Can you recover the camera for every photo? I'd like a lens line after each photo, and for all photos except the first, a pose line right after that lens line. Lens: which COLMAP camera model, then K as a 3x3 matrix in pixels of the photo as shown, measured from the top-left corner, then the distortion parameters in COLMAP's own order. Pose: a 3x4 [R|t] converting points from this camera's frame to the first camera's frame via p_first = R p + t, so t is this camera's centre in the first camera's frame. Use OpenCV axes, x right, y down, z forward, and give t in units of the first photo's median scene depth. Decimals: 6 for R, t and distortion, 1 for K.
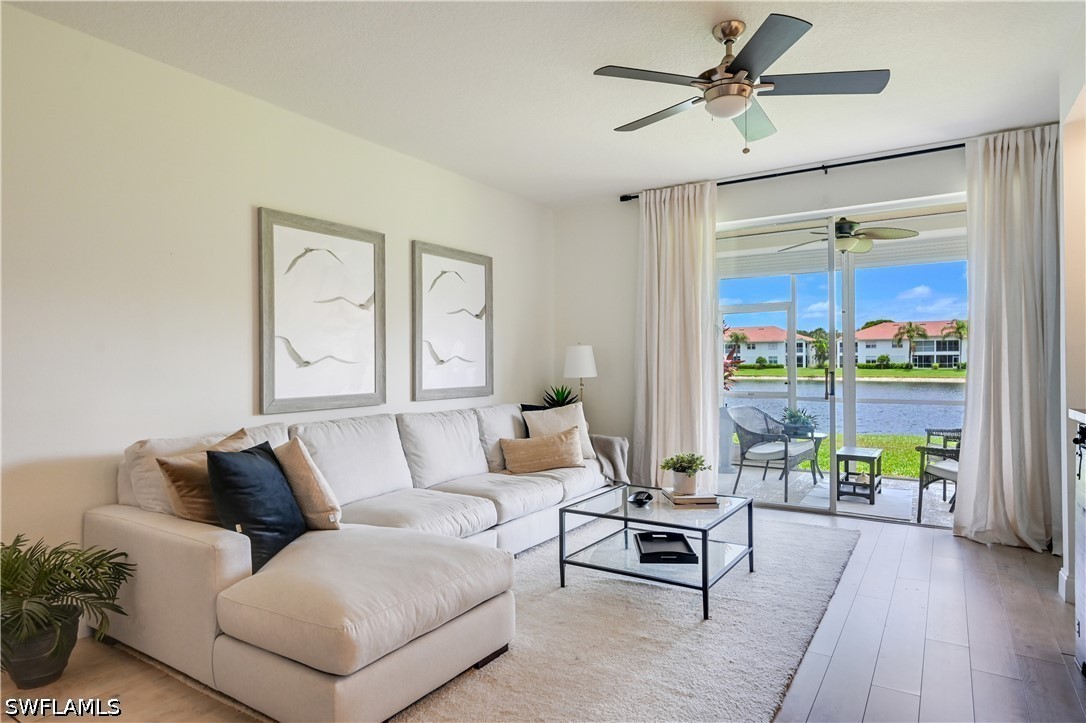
lens RADIAL K [[621.5, 0, 543.0], [0, 621.5, 361.5], [0, 0, 1]] dist [-0.002112, -0.000118]
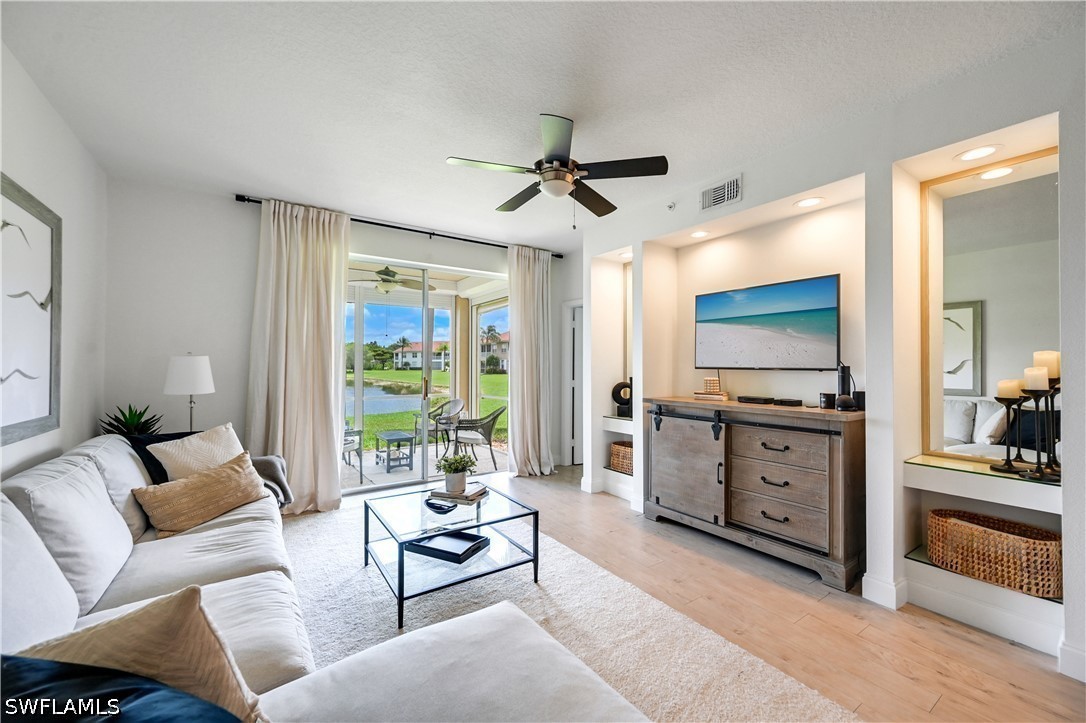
lens RADIAL K [[427.7, 0, 542.0], [0, 427.7, 361.3], [0, 0, 1]] dist [0.000406, 0.000054]
pose [[0.391115, 0.014362, 0.920230, -0.331304], [-0.005116, 0.999897, -0.013431, -0.014551], [-0.920328, 0.000545, 0.391148, 0.395558]]
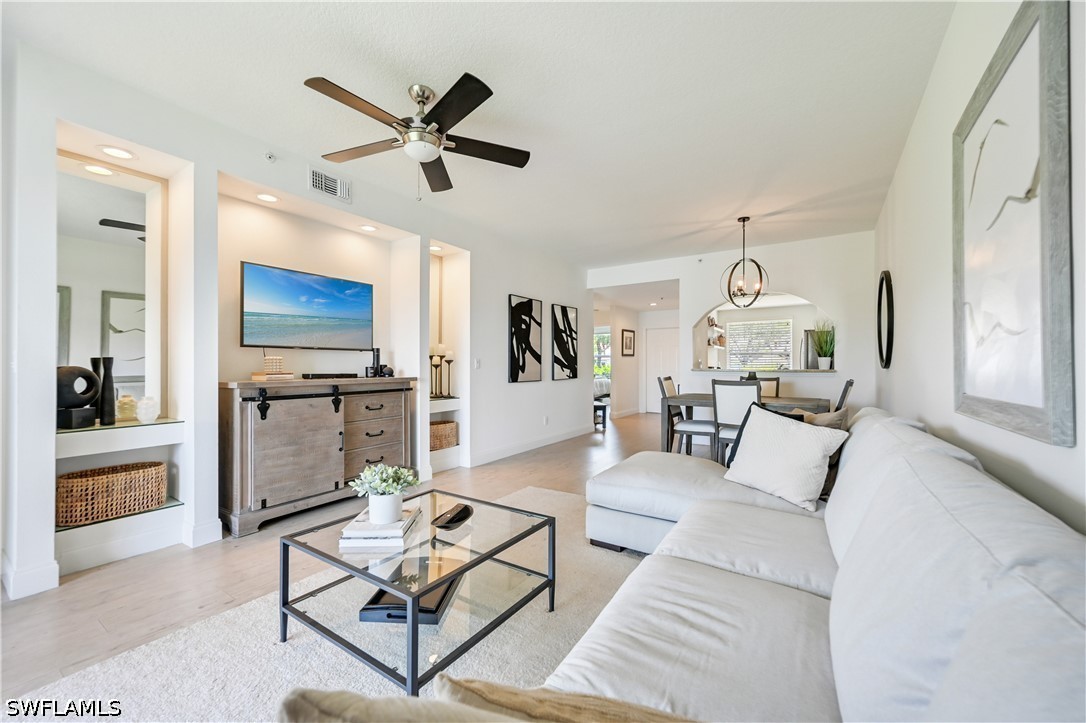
lens RADIAL K [[427.7, 0, 542.0], [0, 427.7, 361.3], [0, 0, 1]] dist [0.000406, 0.000054]
pose [[-0.999944, 0.000977, 0.010498, 0.025991], [0.000907, 0.999977, -0.006724, 0.015556], [-0.010505, -0.006714, -0.999922, 1.111010]]
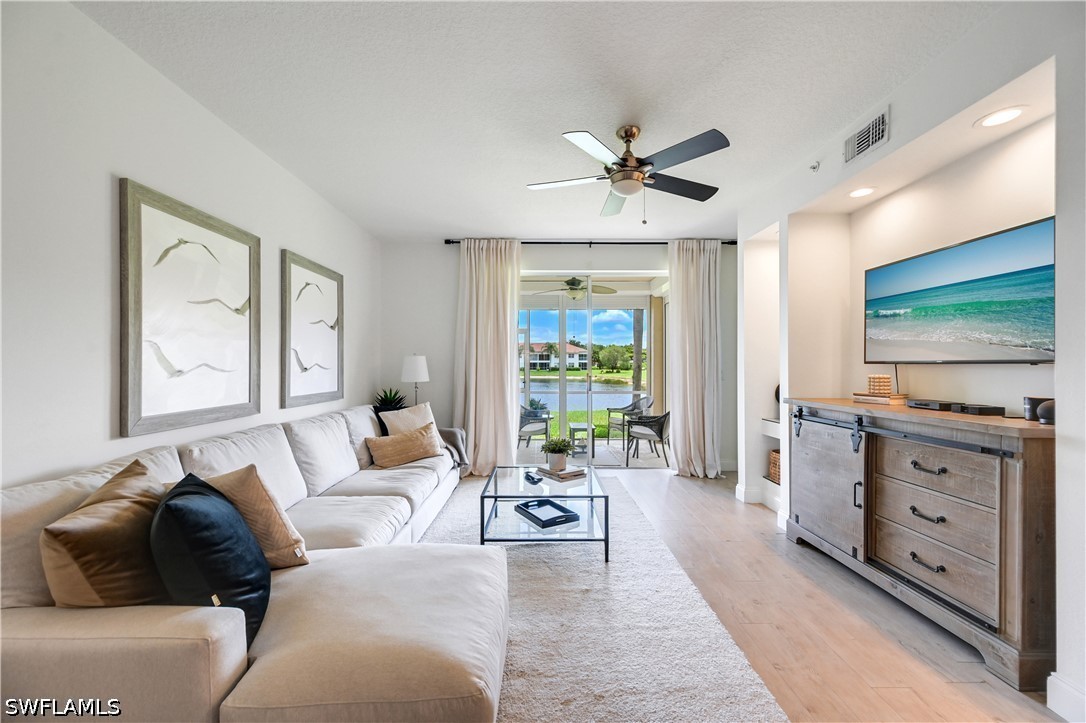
lens RADIAL K [[427.0, 0, 540.6], [0, 427.0, 364.6], [0, 0, 1]] dist [0.001077, 0.000212]
pose [[0.836884, 0.006340, 0.547344, -0.227112], [-0.005051, 0.999980, -0.003860, -0.006746], [-0.547358, 0.000465, 0.836899, 0.182666]]
